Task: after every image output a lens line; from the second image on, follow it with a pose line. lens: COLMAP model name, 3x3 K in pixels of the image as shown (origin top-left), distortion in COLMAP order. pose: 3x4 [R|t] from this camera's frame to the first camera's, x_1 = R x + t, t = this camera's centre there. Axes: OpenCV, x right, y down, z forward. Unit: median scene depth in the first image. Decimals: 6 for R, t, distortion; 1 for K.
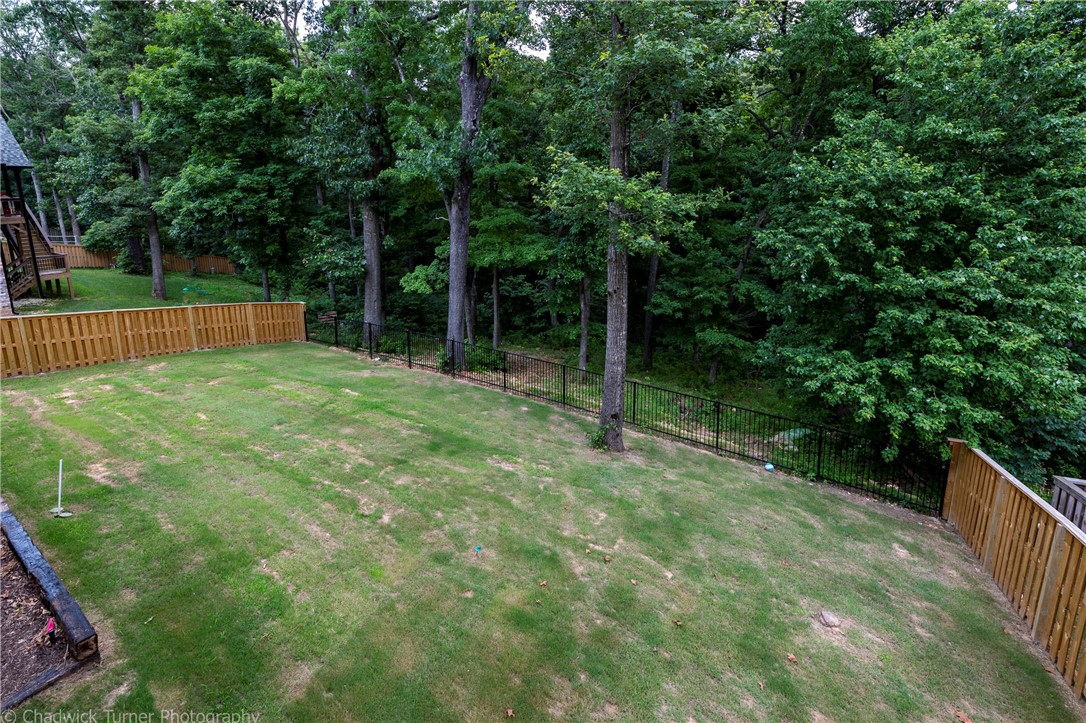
lens RADIAL K [[454.1, 0, 523.9], [0, 454.1, 278.8], [0, 0, 1]] dist [-0.003237, -0.000918]
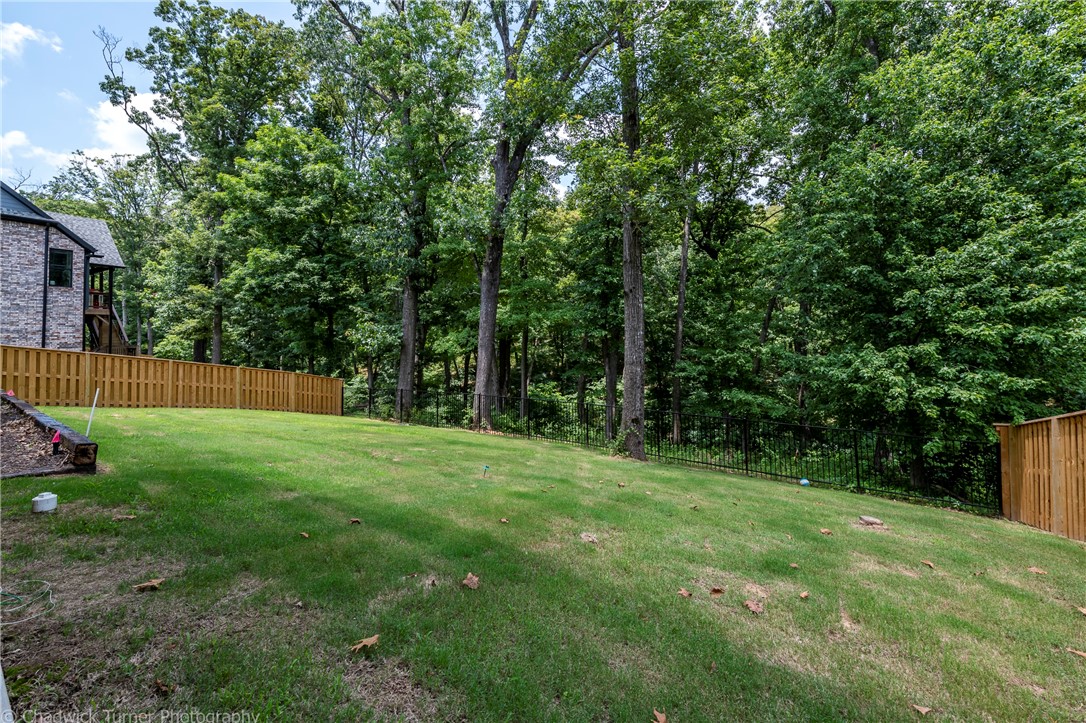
lens RADIAL K [[432.9, 0, 530.9], [0, 432.9, 322.1], [0, 0, 1]] dist [0.001065, -0.002894]
pose [[0.998286, 0.004421, -0.058364, 0.015284], [-0.015984, 0.979832, -0.199182, 0.157057], [0.056307, 0.199774, 0.978223, 0.013674]]
